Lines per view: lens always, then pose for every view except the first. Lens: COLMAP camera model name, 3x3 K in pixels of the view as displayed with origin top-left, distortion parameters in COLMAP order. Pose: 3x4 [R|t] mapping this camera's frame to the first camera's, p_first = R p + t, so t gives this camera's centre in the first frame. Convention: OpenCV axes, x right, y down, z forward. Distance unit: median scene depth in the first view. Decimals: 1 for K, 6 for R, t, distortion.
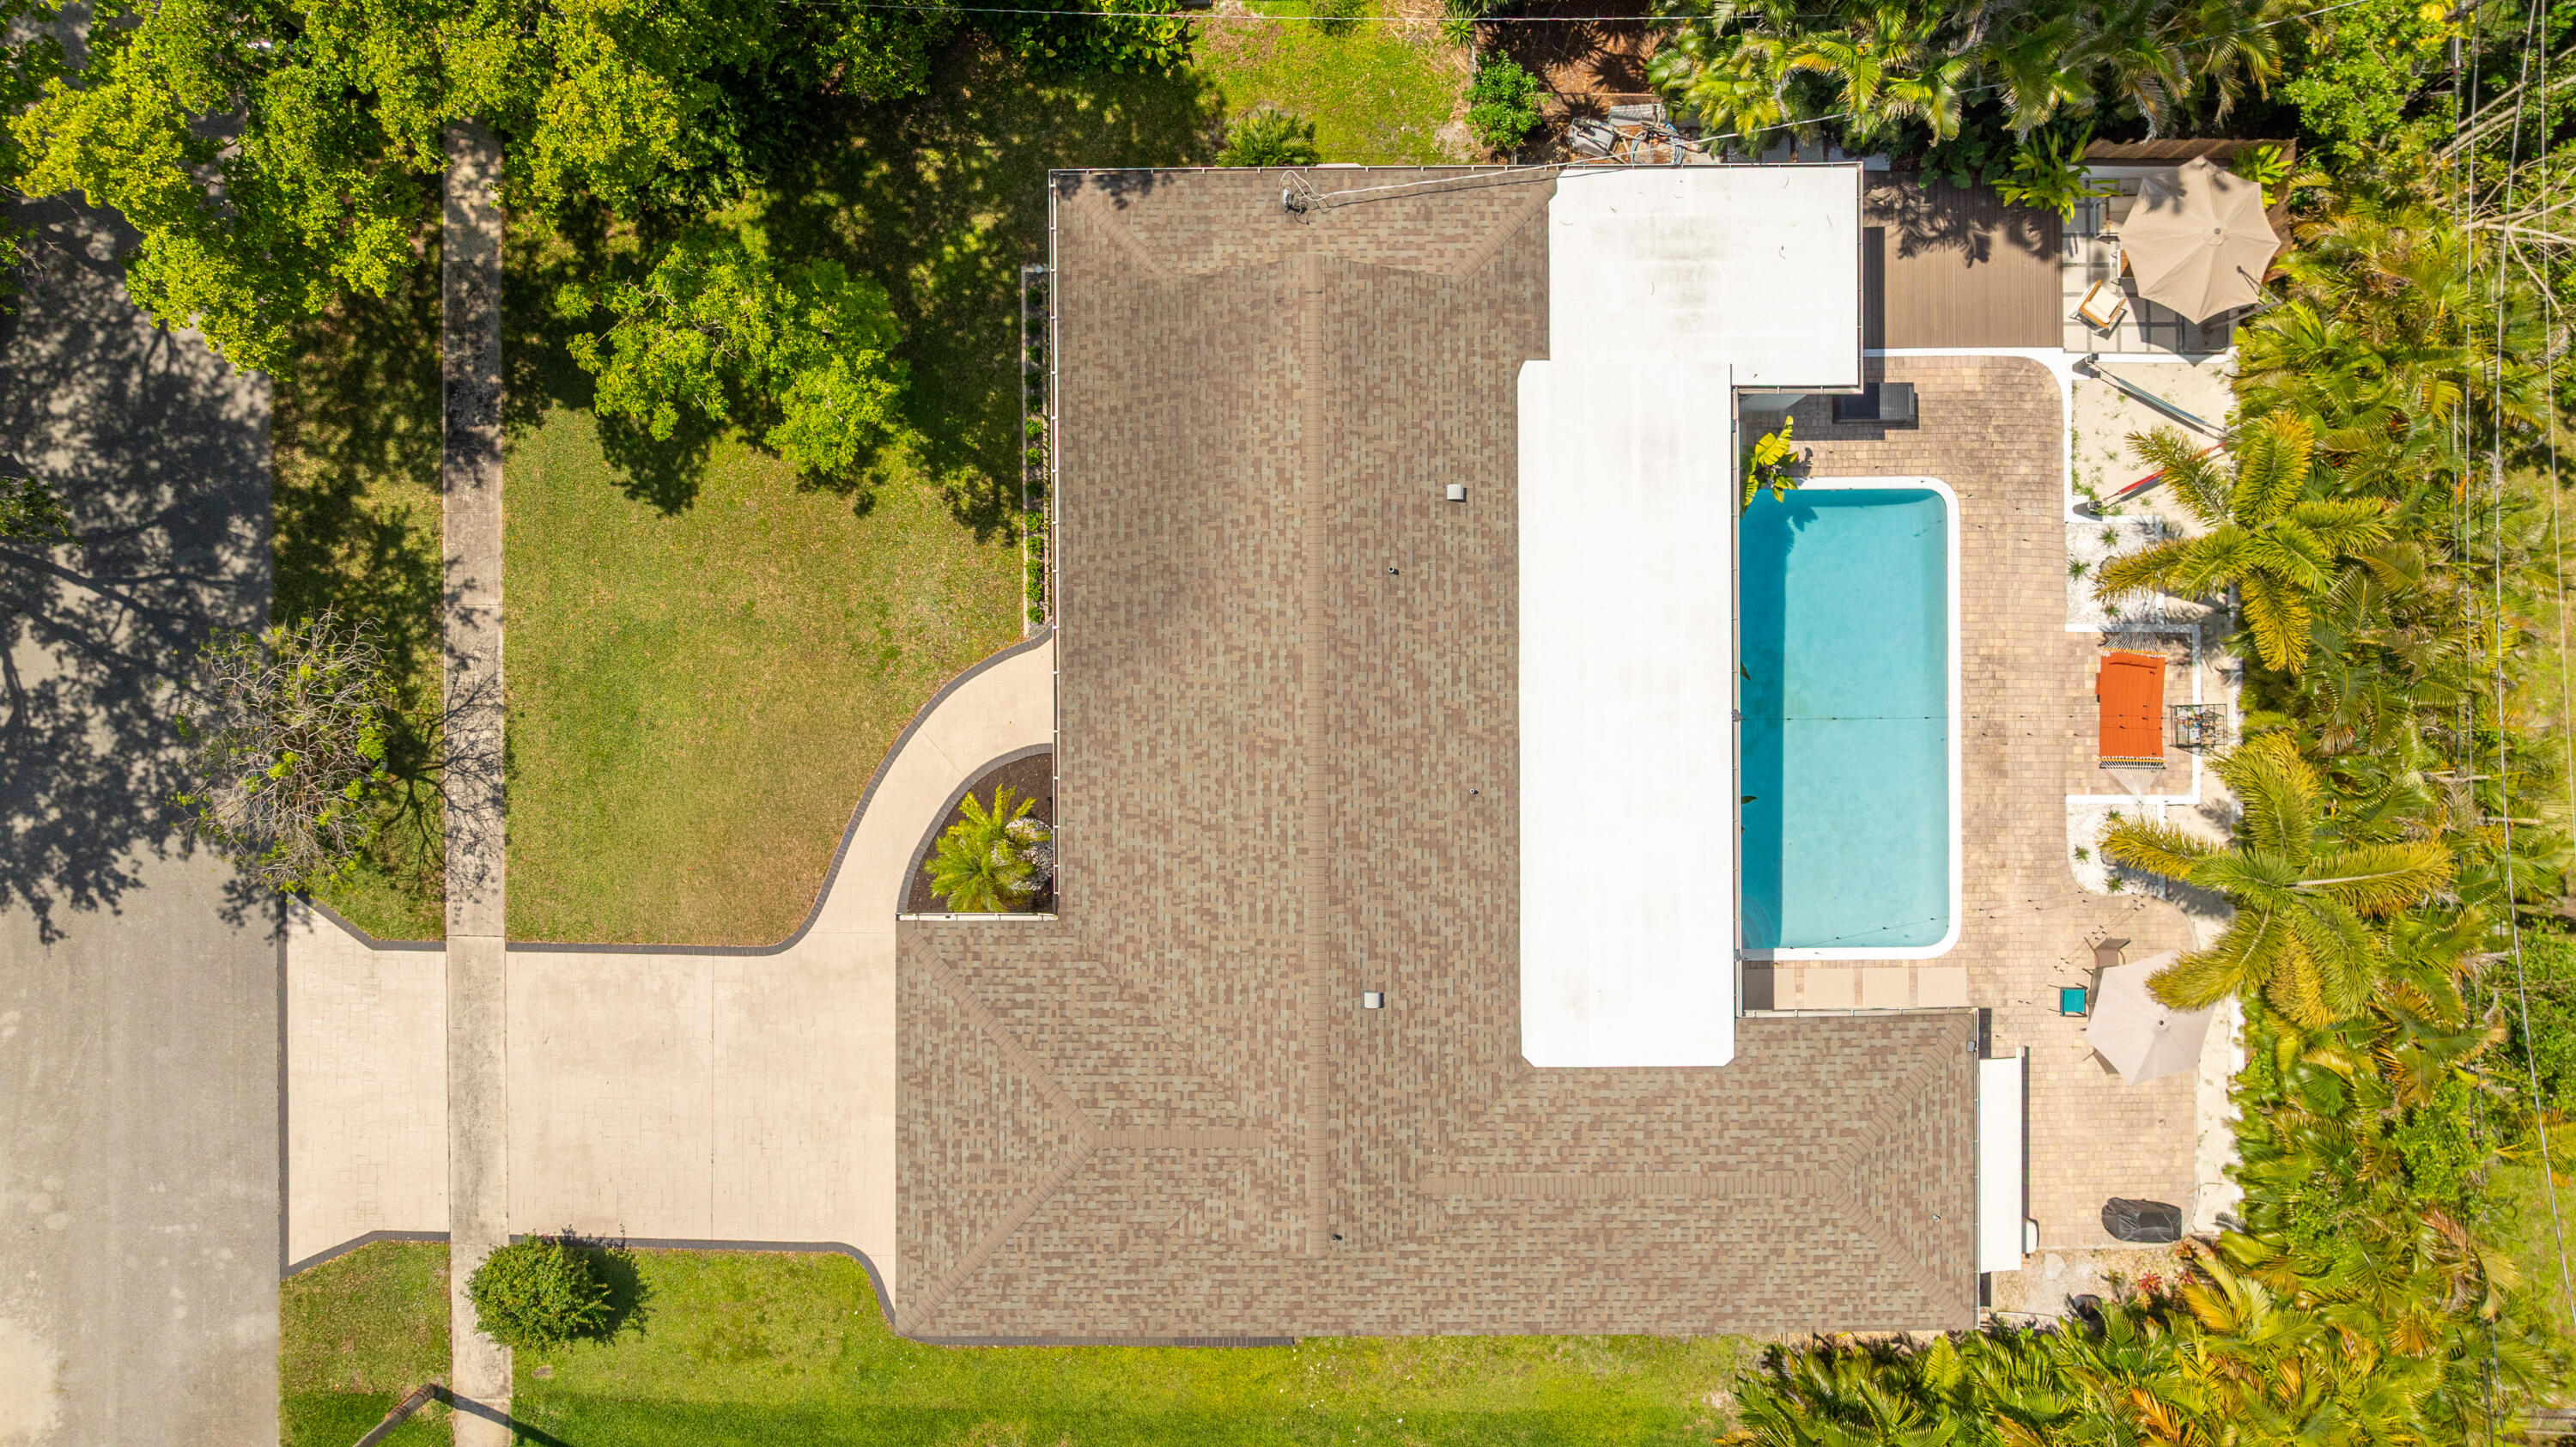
lens RADIAL K [[1803.4, 0, 1295.1], [0, 1803.4, 716.1], [0, 0, 1]] dist [-0.024751, 0.023661]
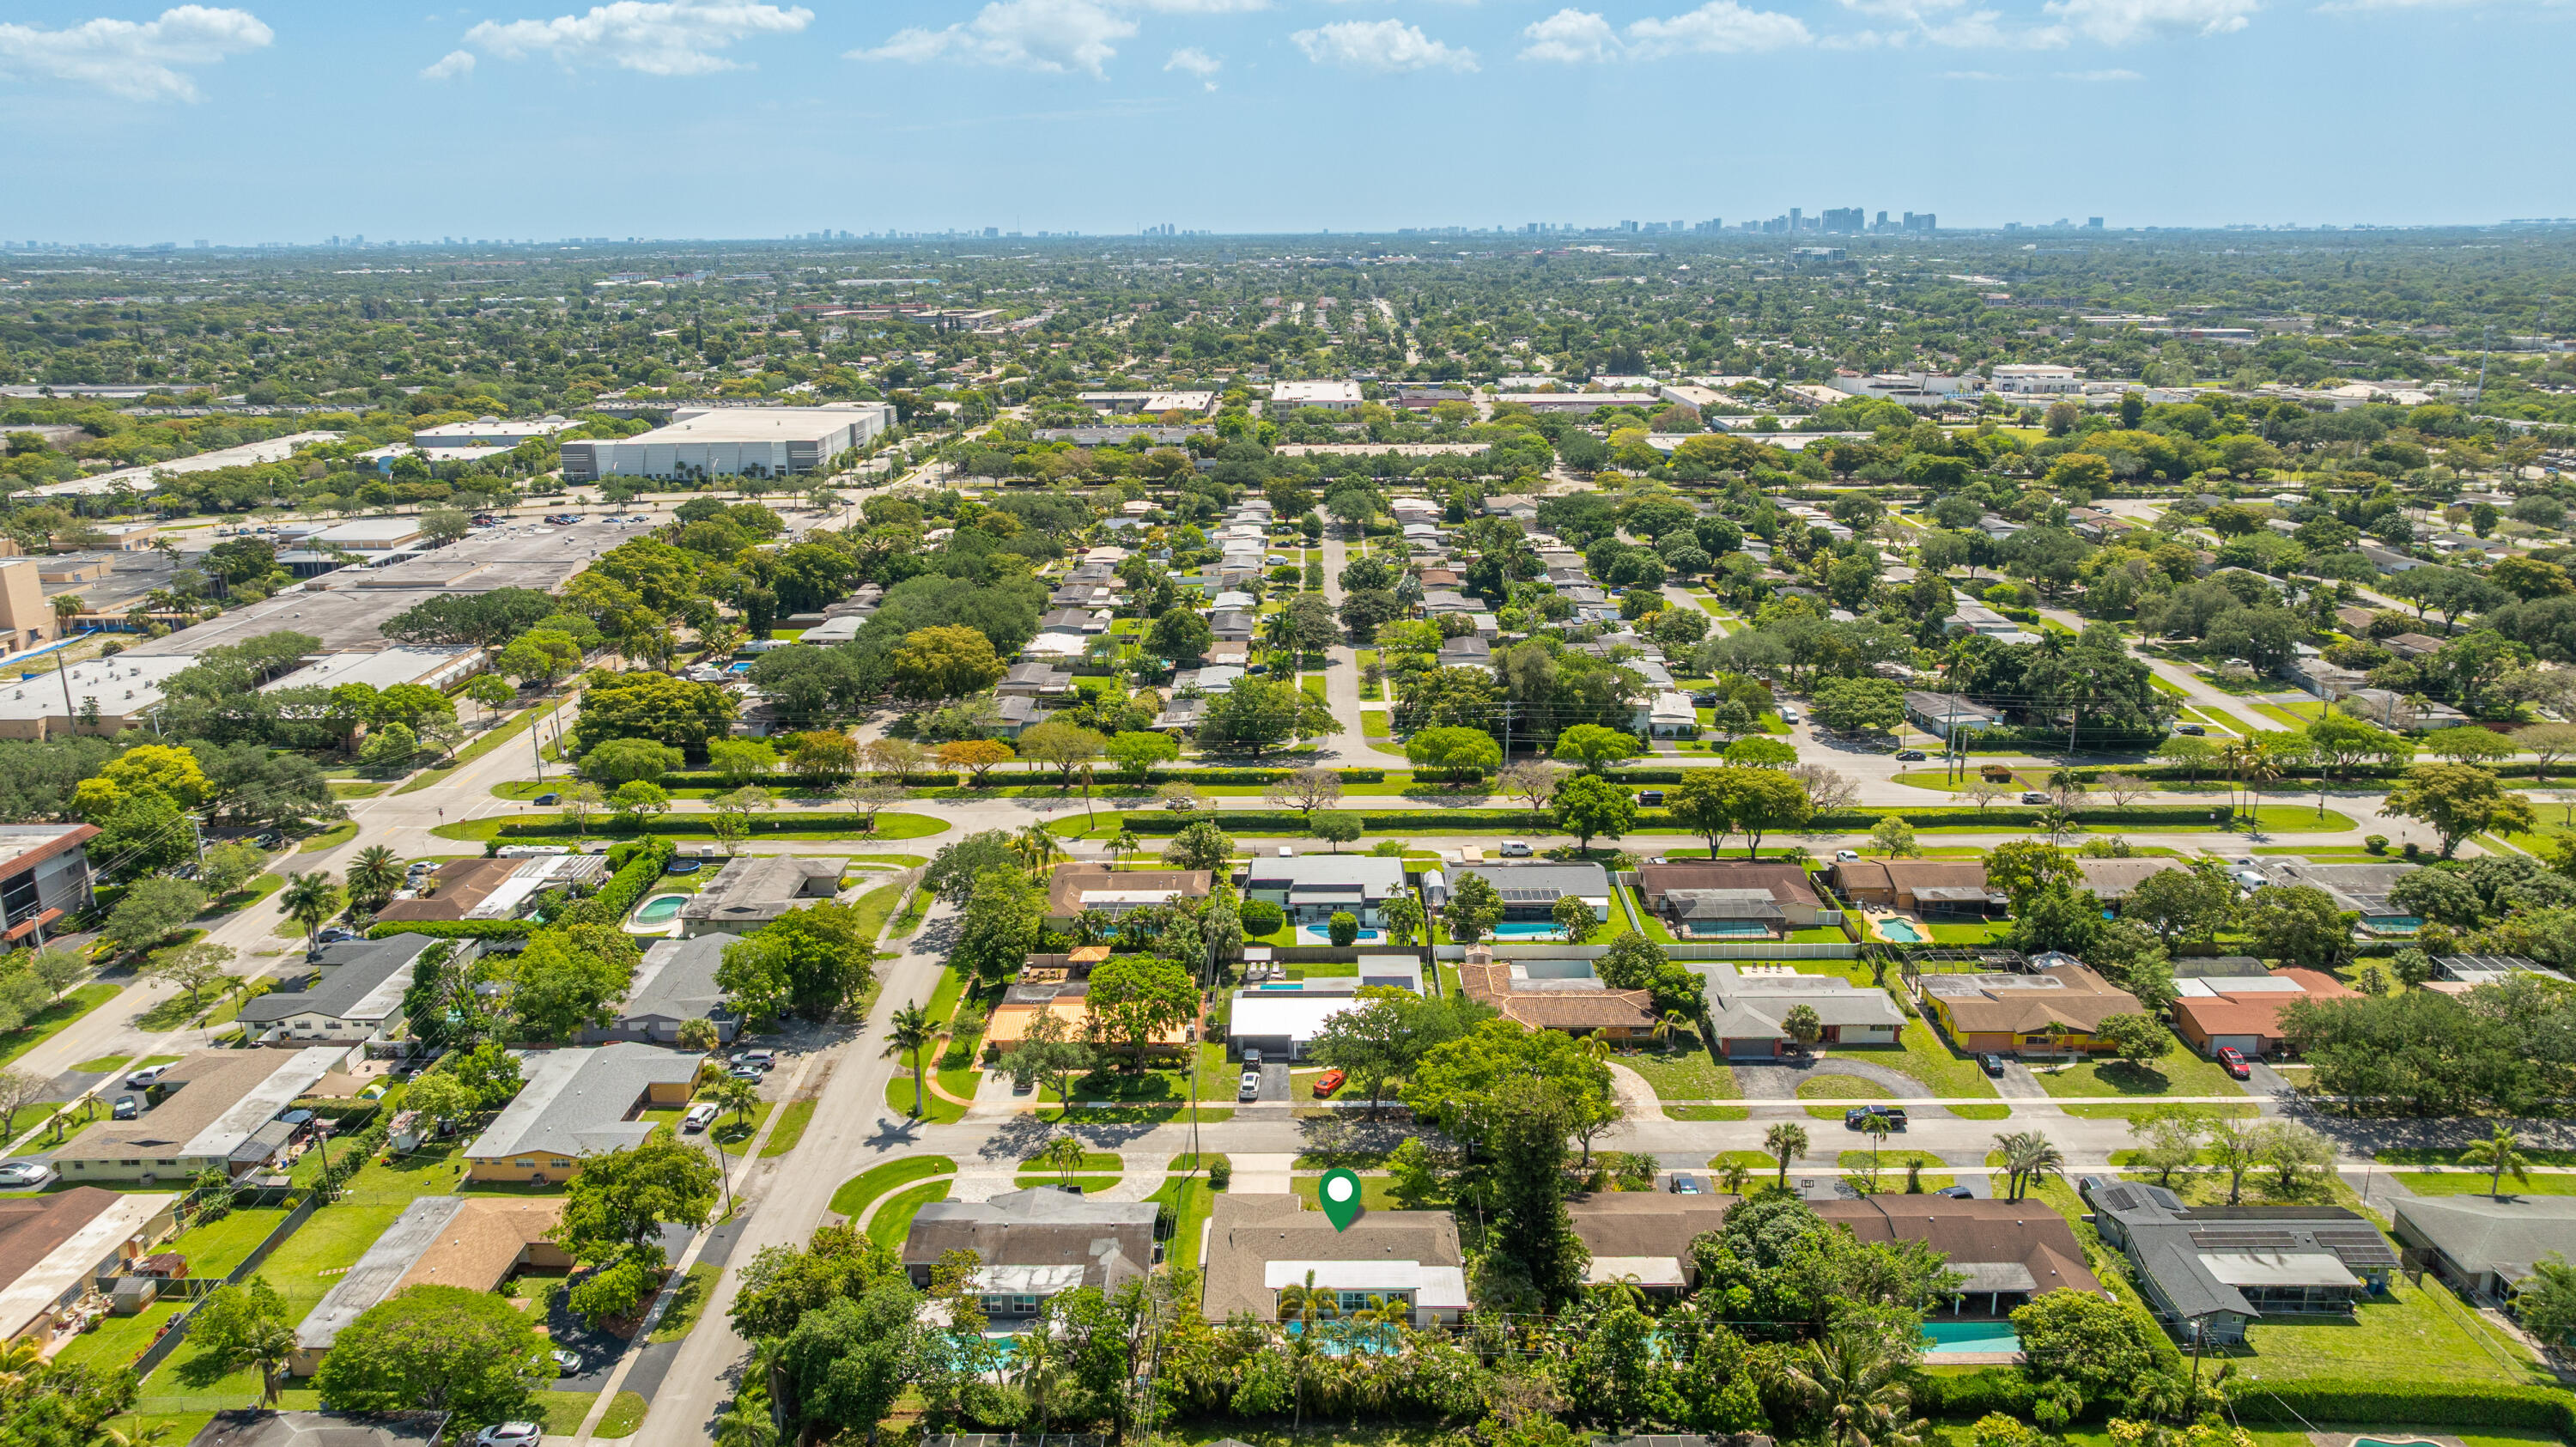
lens RADIAL K [[1803.4, 0, 1294.1], [0, 1803.4, 721.8], [0, 0, 1]] dist [-0.024751, 0.023661]
pose [[-0.017496, 0.270531, -0.962552, 3.827583], [-0.999823, 0.001888, 0.018705, 0.030517], [0.006877, 0.962709, 0.270450, -1.443481]]
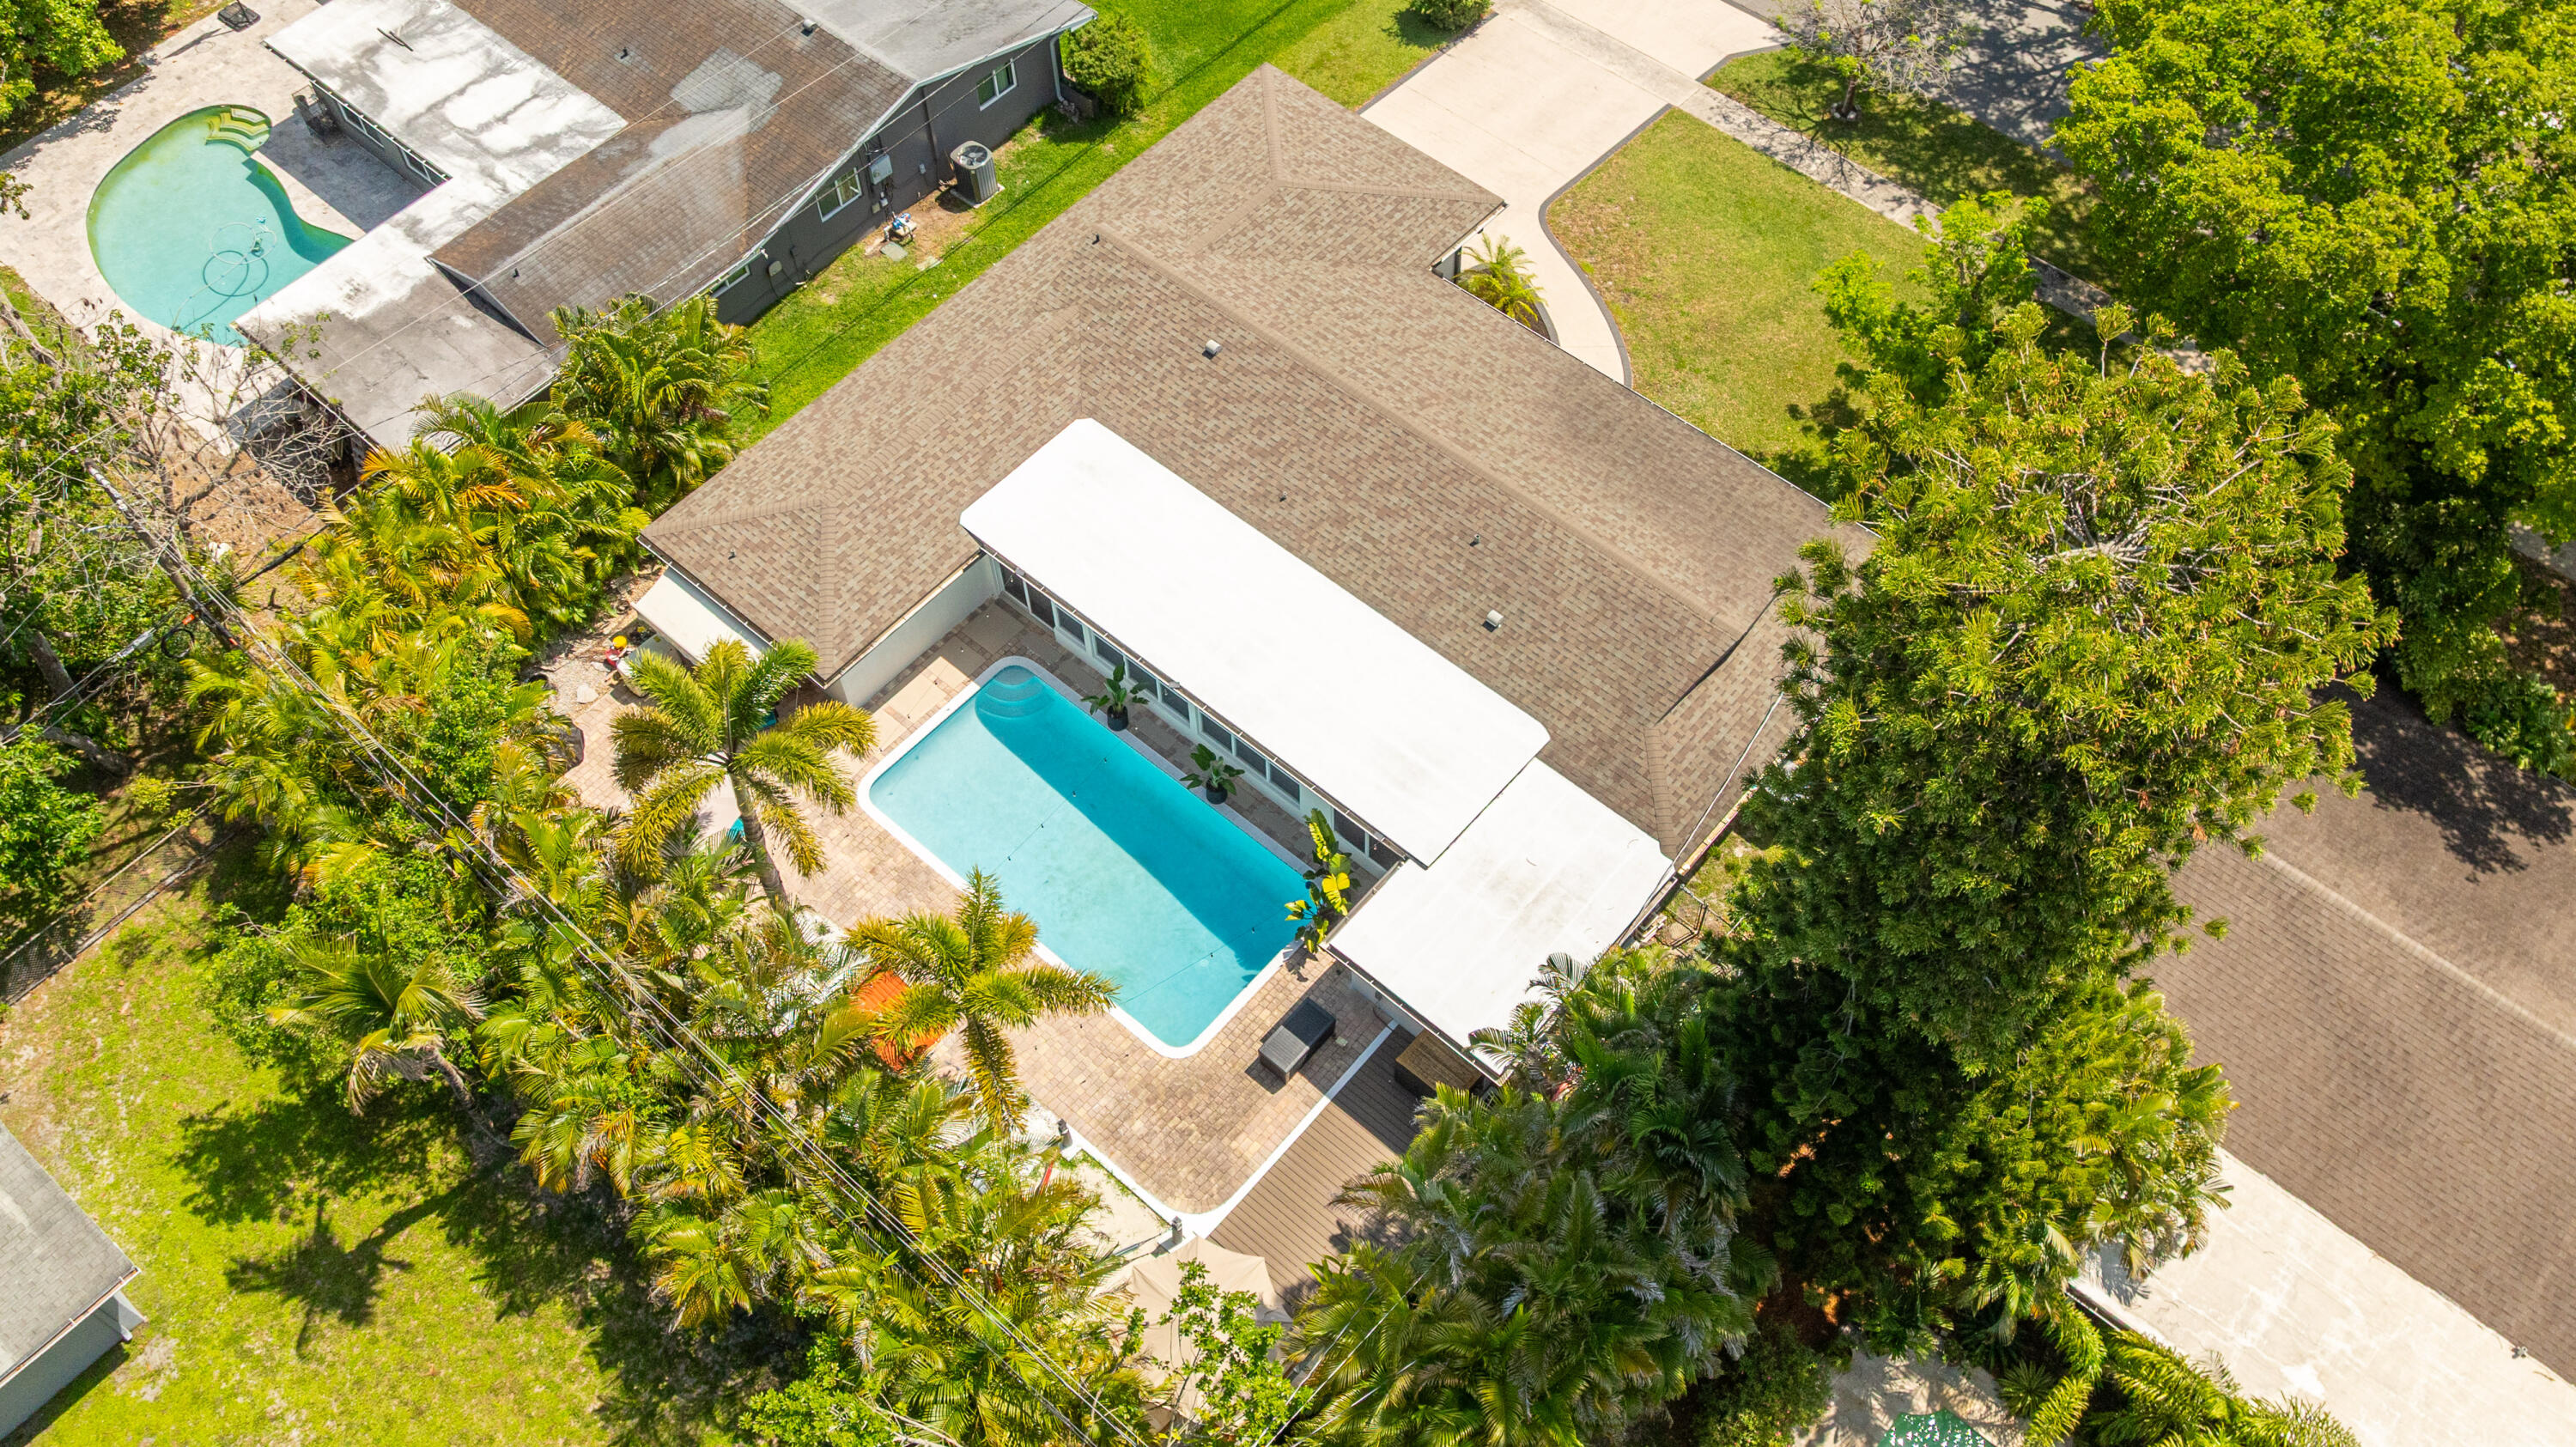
lens RADIAL K [[2165.4, 0, 1351.8], [0, 2165.4, 649.3], [0, 0, 1]] dist [-0.005067, -0.021579]
pose [[-0.651904, 0.620669, -0.435650, 0.668735], [-0.758290, -0.530464, 0.378951, -0.517904], [0.004106, 0.577389, 0.816459, -0.075949]]
